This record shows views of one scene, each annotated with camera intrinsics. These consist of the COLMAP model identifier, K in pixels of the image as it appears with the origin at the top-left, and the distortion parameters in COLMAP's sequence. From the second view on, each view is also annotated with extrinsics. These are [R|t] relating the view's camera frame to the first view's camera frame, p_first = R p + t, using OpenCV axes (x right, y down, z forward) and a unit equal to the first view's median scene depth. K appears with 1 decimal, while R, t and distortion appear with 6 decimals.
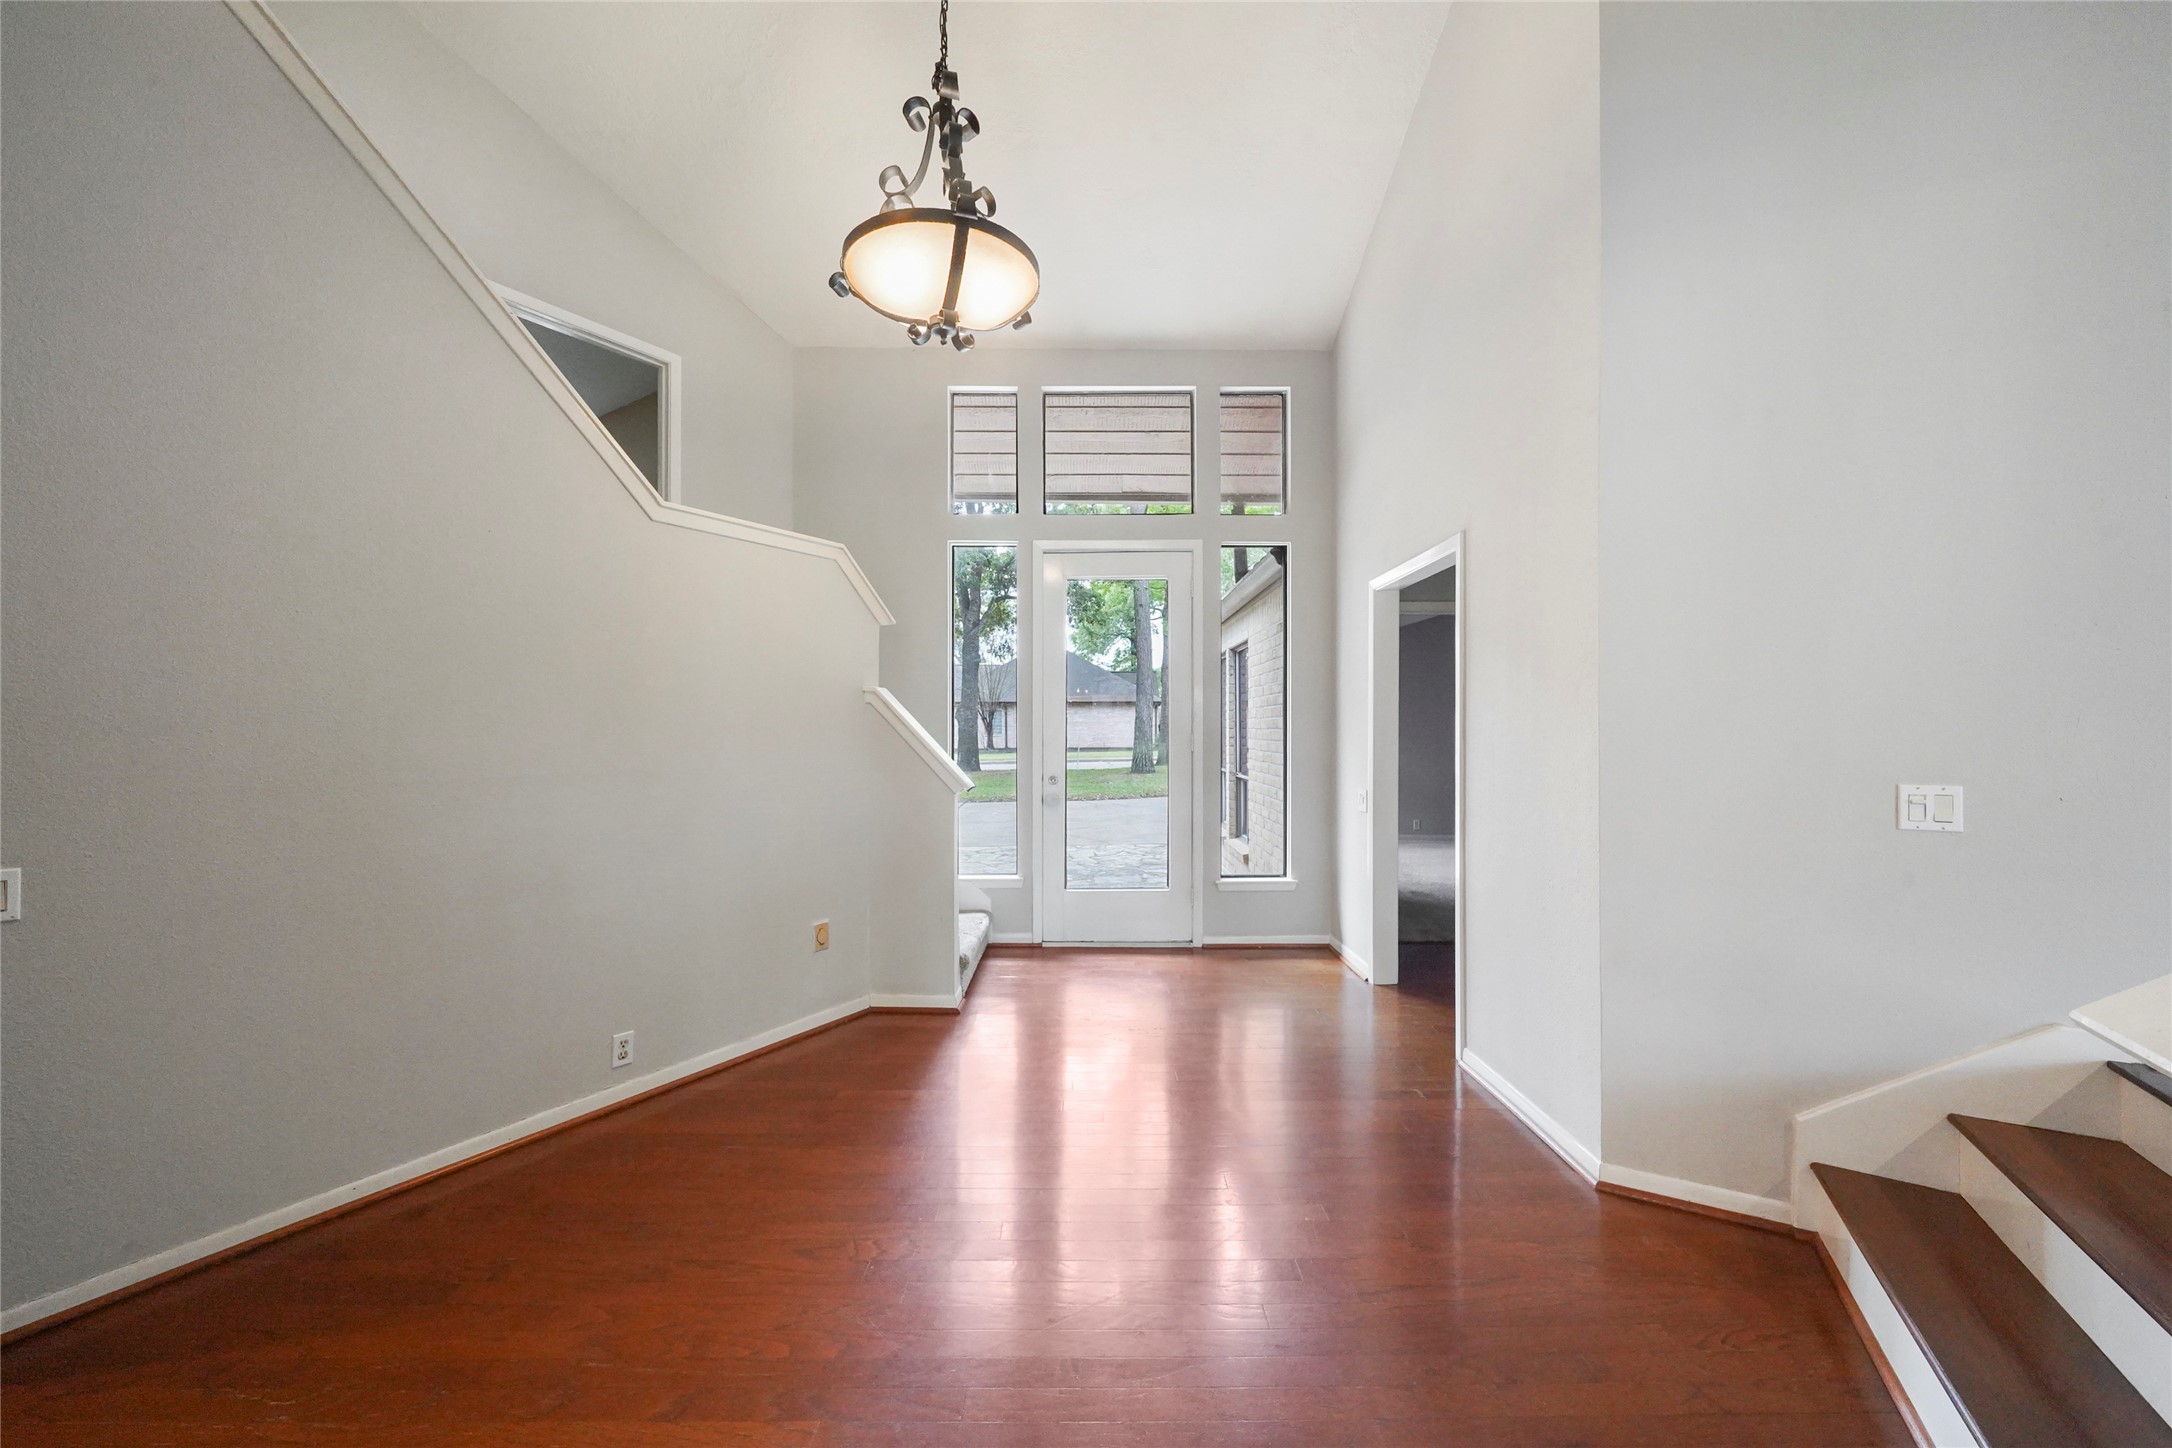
lens RADIAL K [[756.1, 0, 1082.9], [0, 756.1, 729.2], [0, 0, 1]] dist [-0.006167, -0.000244]
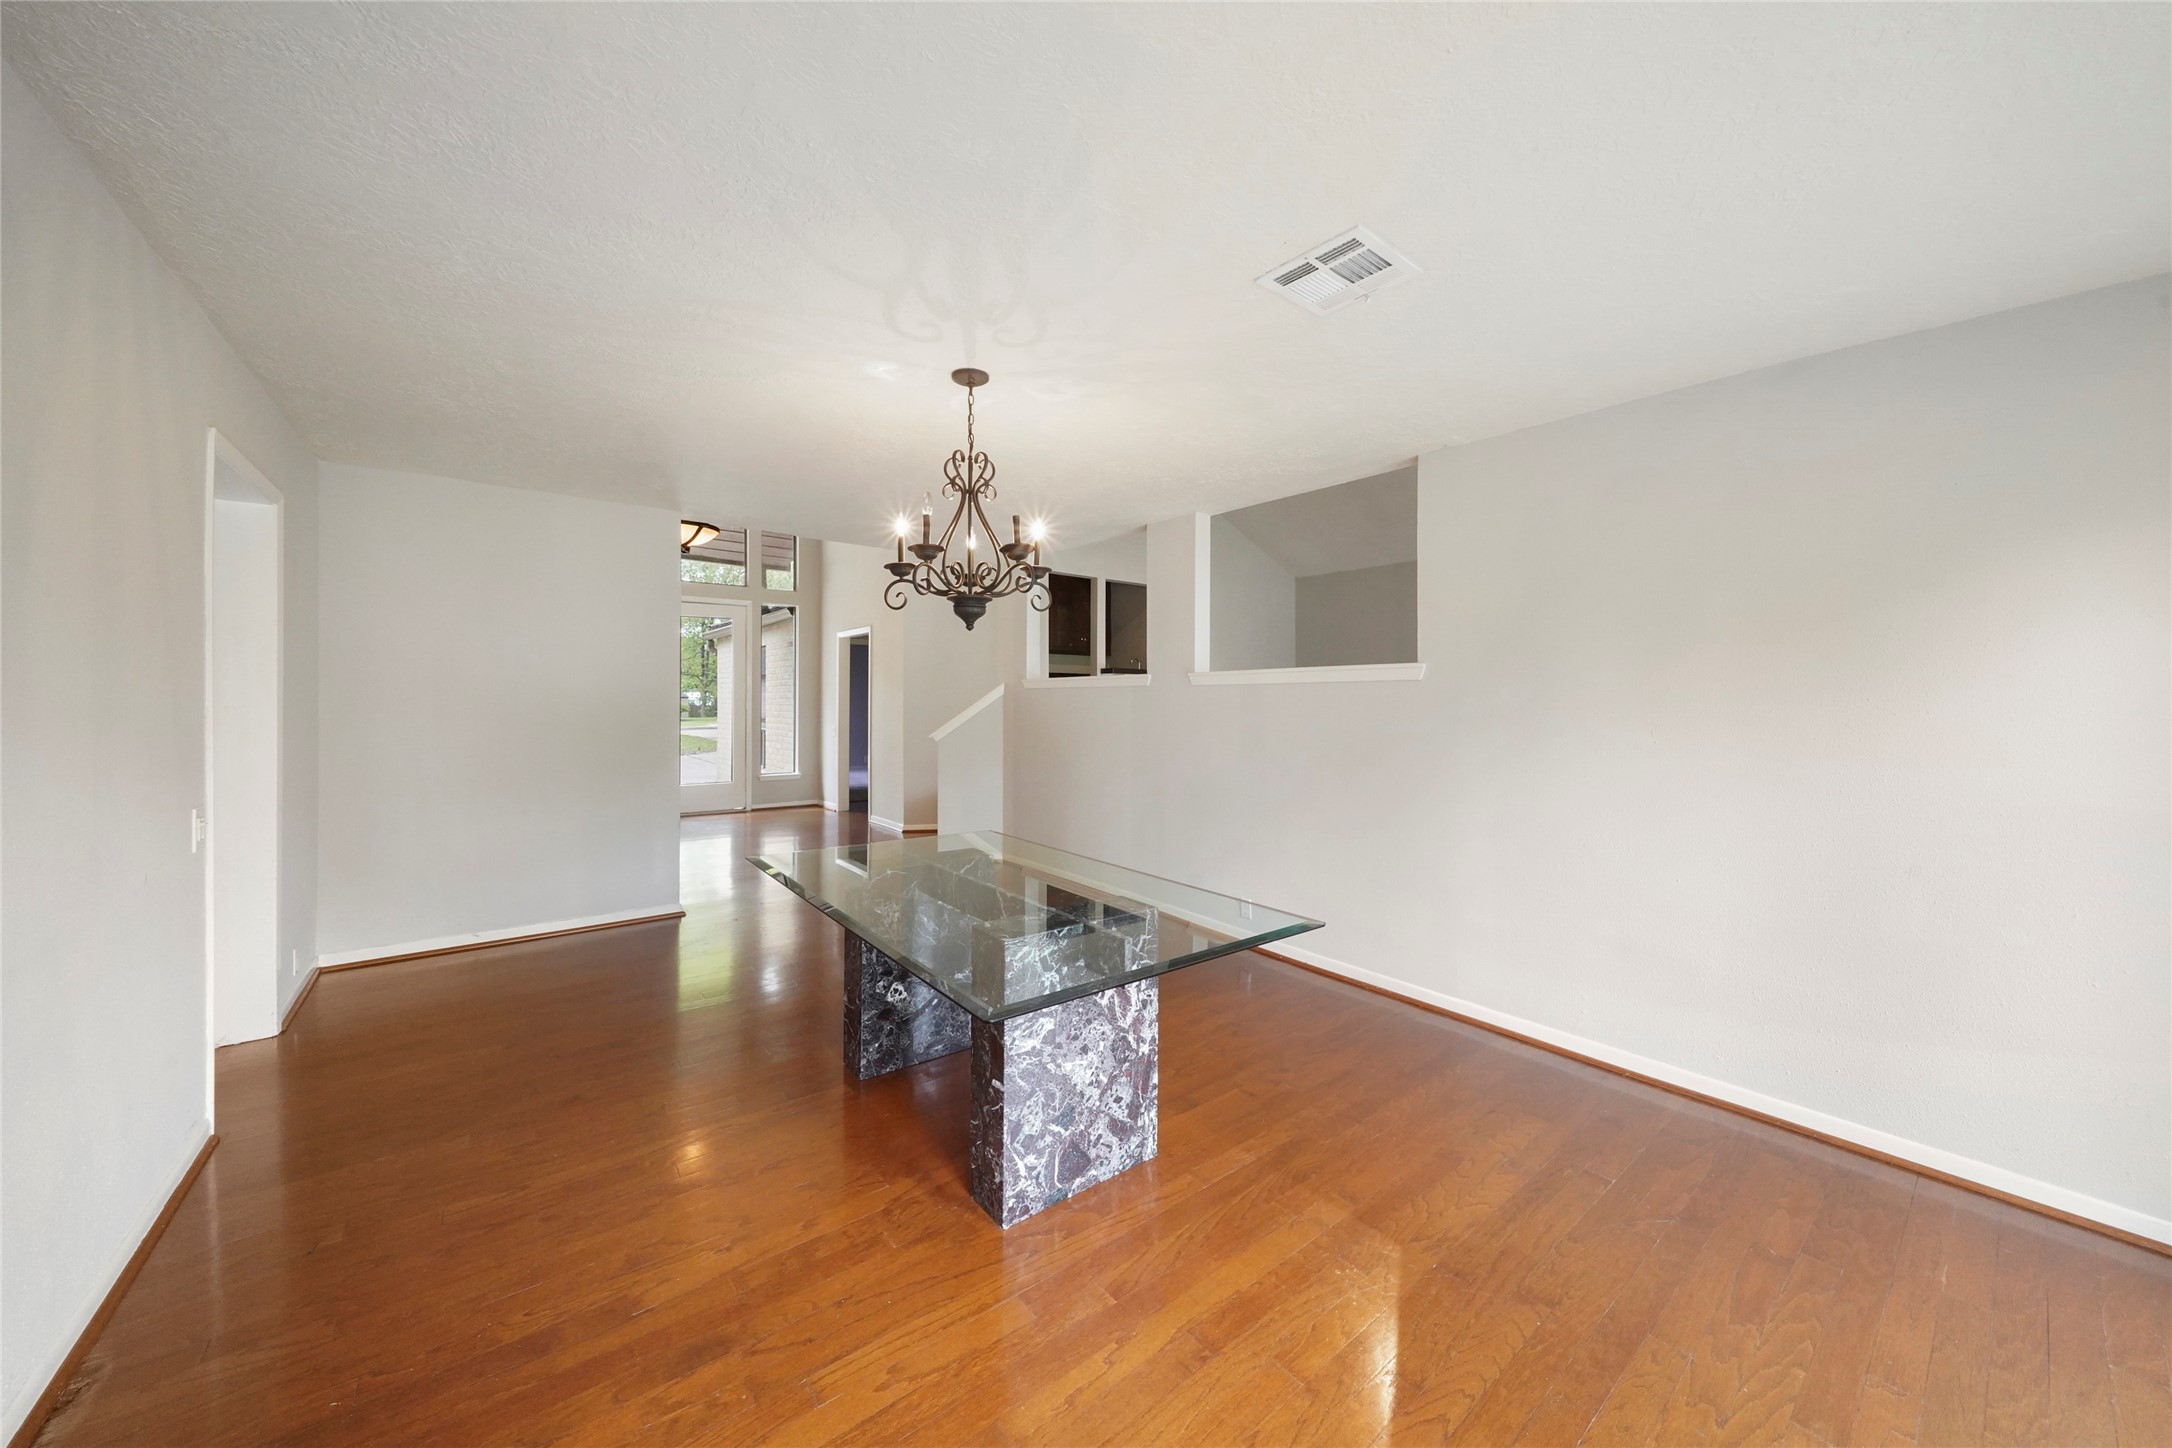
lens RADIAL K [[756.1, 0, 1085.8], [0, 756.1, 718.3], [0, 0, 1]] dist [-0.006167, -0.000244]
pose [[0.778682, 0.000023, 0.627419, -0.424639], [-0.005187, 0.999966, 0.006401, 0.037351], [-0.627397, -0.008238, 0.778656, -1.137351]]
